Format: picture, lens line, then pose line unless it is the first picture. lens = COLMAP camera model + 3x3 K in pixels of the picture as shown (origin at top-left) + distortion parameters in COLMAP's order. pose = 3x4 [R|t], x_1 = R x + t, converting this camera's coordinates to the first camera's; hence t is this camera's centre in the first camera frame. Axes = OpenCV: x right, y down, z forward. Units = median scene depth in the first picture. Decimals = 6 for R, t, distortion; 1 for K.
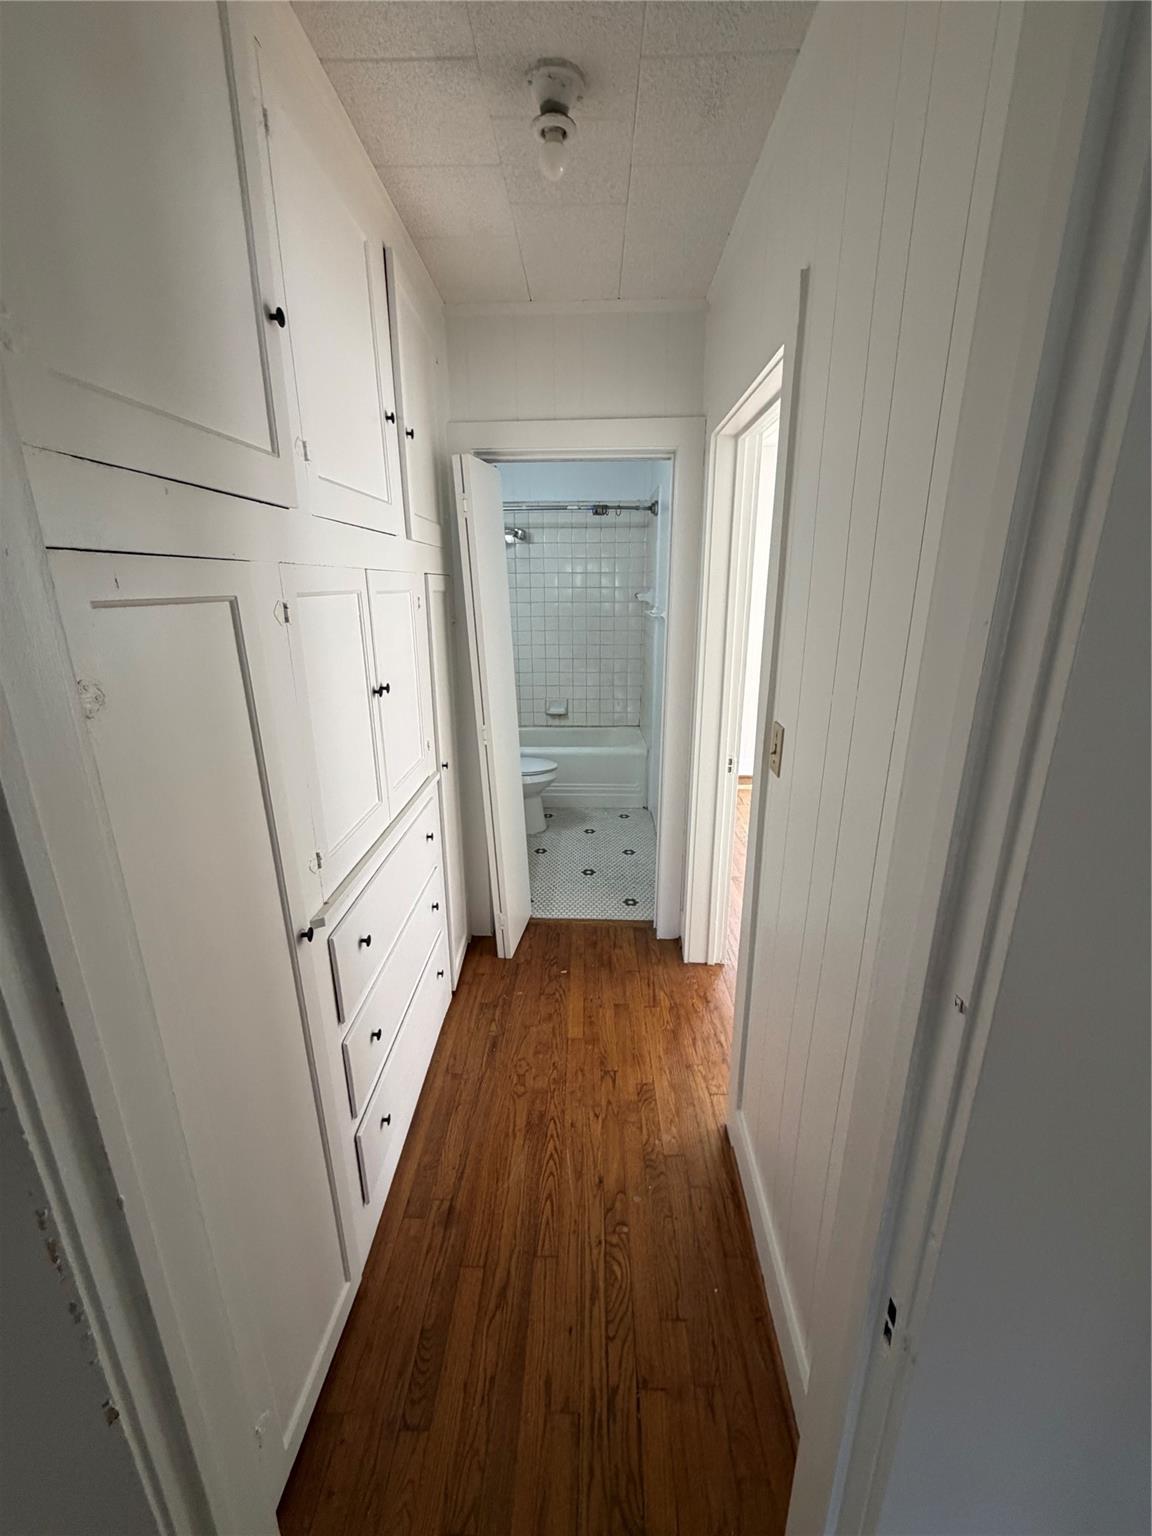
lens RADIAL K [[609.7, 0, 576.0], [0, 609.7, 768.0], [0, 0, 1]] dist [0.002209, 0.000236]
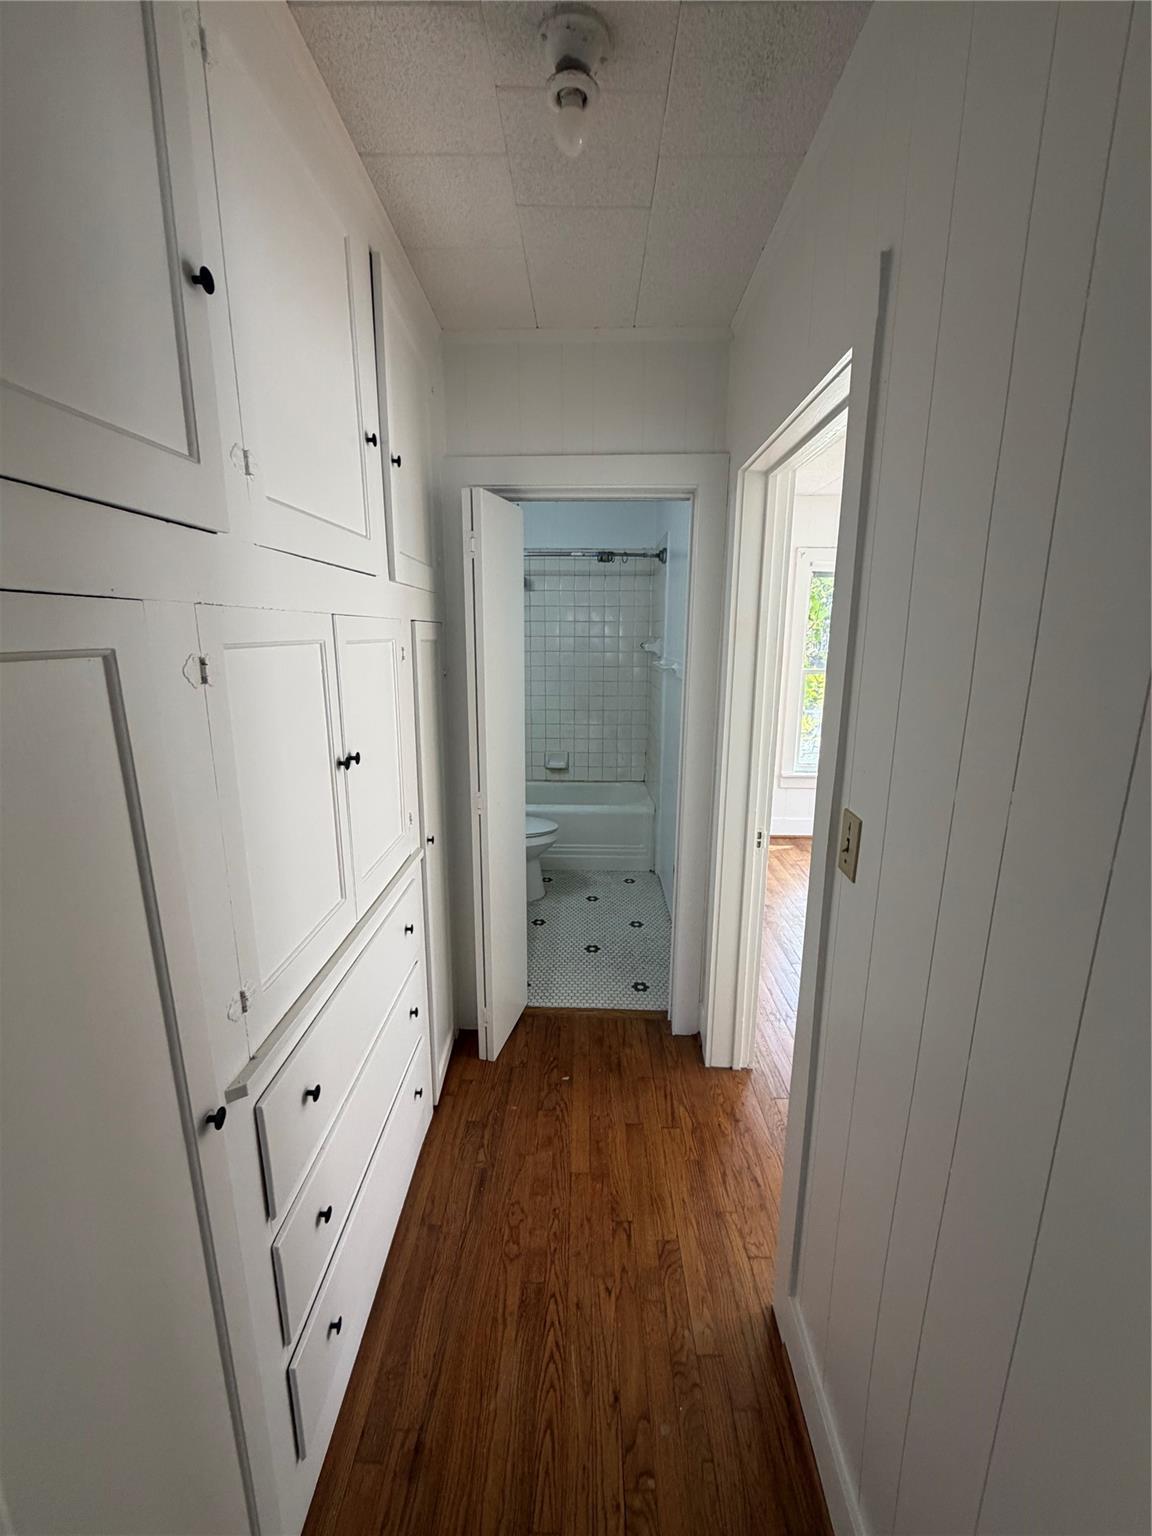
lens RADIAL K [[609.7, 0, 576.0], [0, 609.7, 768.0], [0, 0, 1]] dist [0.002209, 0.000236]
pose [[0.999955, 0.007821, 0.005417, -0.018455], [-0.007398, 0.997218, -0.074170, -0.050294], [-0.005982, 0.074127, 0.997231, 0.159529]]
